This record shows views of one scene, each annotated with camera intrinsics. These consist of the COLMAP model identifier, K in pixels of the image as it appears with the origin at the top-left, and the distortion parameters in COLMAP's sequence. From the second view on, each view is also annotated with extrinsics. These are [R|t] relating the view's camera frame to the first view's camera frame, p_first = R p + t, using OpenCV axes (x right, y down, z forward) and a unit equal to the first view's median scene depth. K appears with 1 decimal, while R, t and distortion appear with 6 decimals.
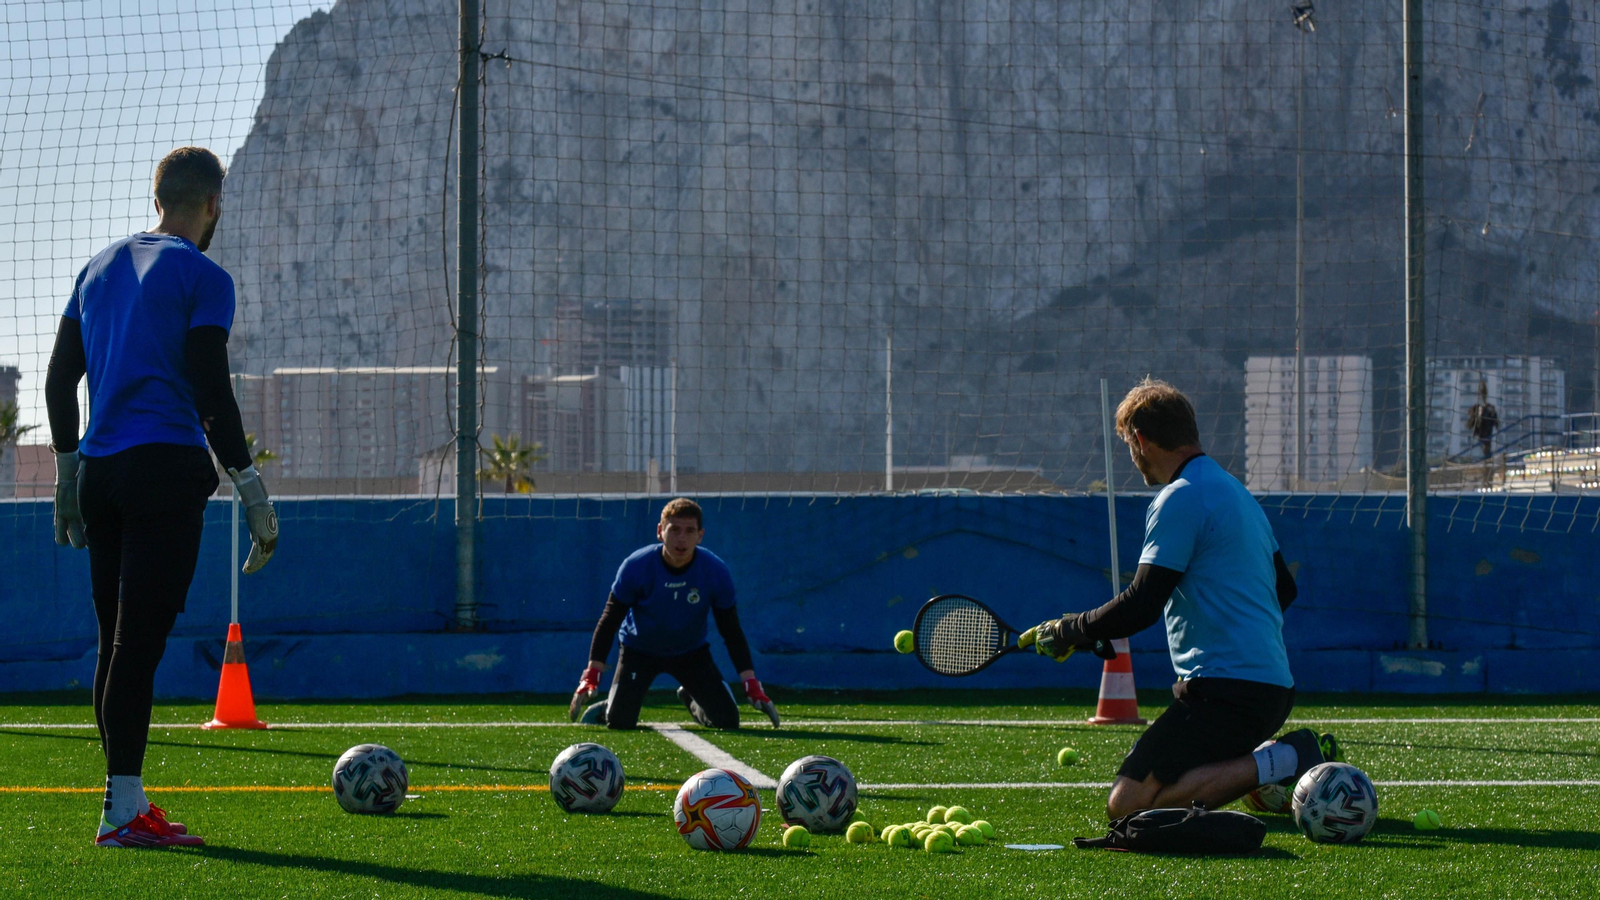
lens RADIAL K [[10110.3, 0, 800.0], [0, 10110.3, 450.0], [0, 0, 1]] dist [-0.378175, 36.192236]
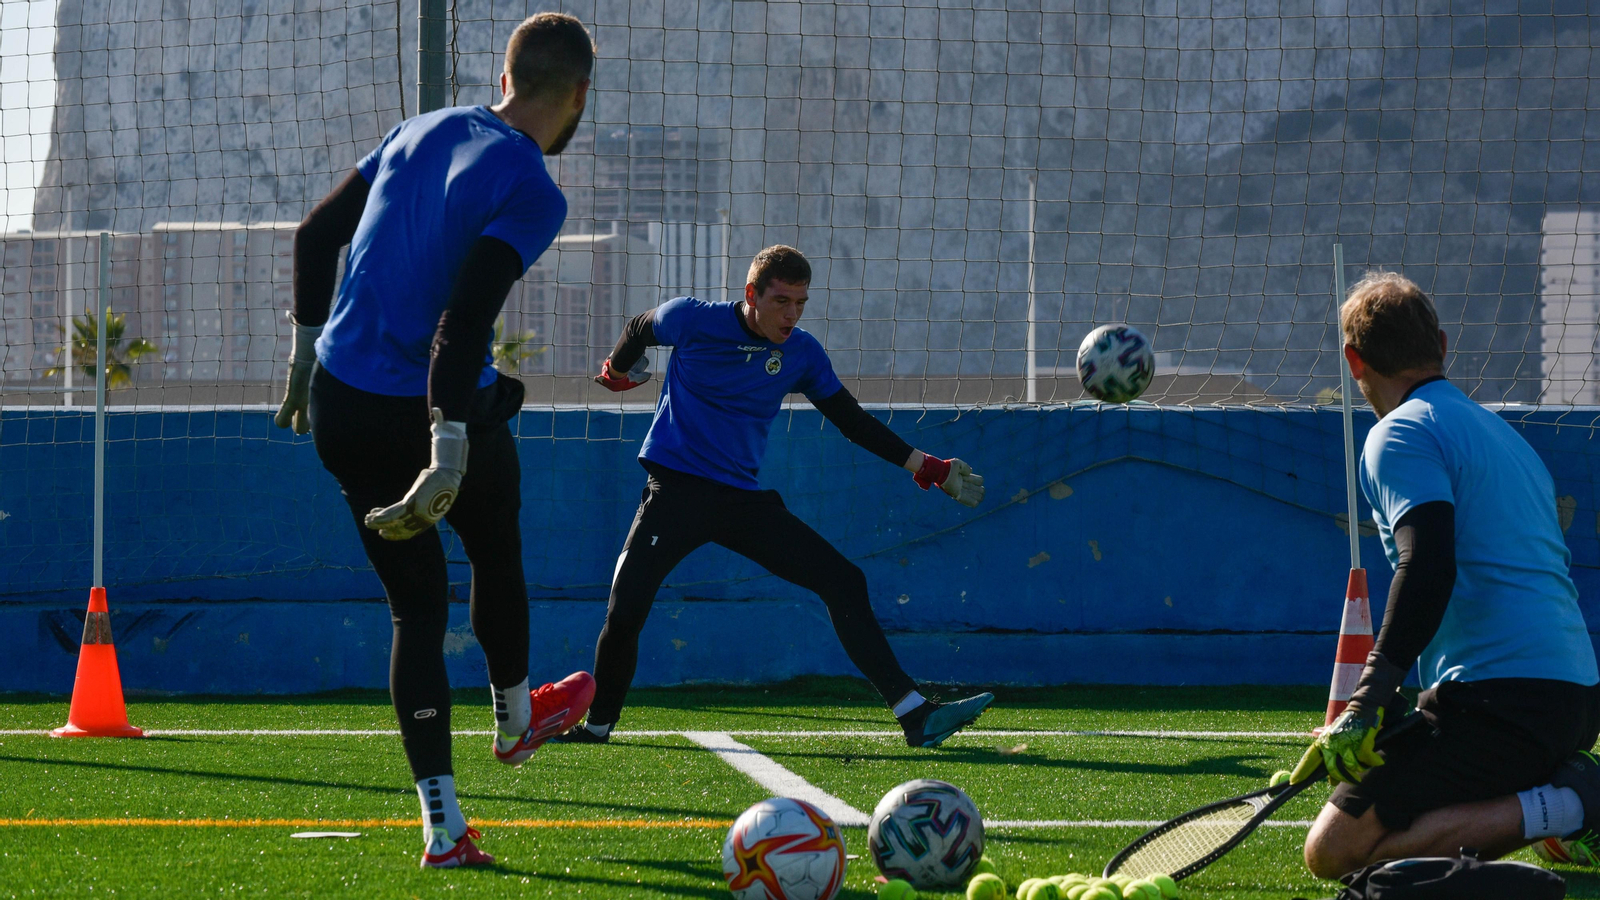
lens RADIAL K [[10110.3, 0, 800.0], [0, 10110.3, 450.0], [0, 0, 1]] dist [-0.378175, 36.192236]
pose [[0.999912, 0.005101, -0.012214, 0.001378], [-0.005145, 0.999980, -0.003547, 0.009944], [0.012196, 0.003609, 0.999919, 0.299633]]
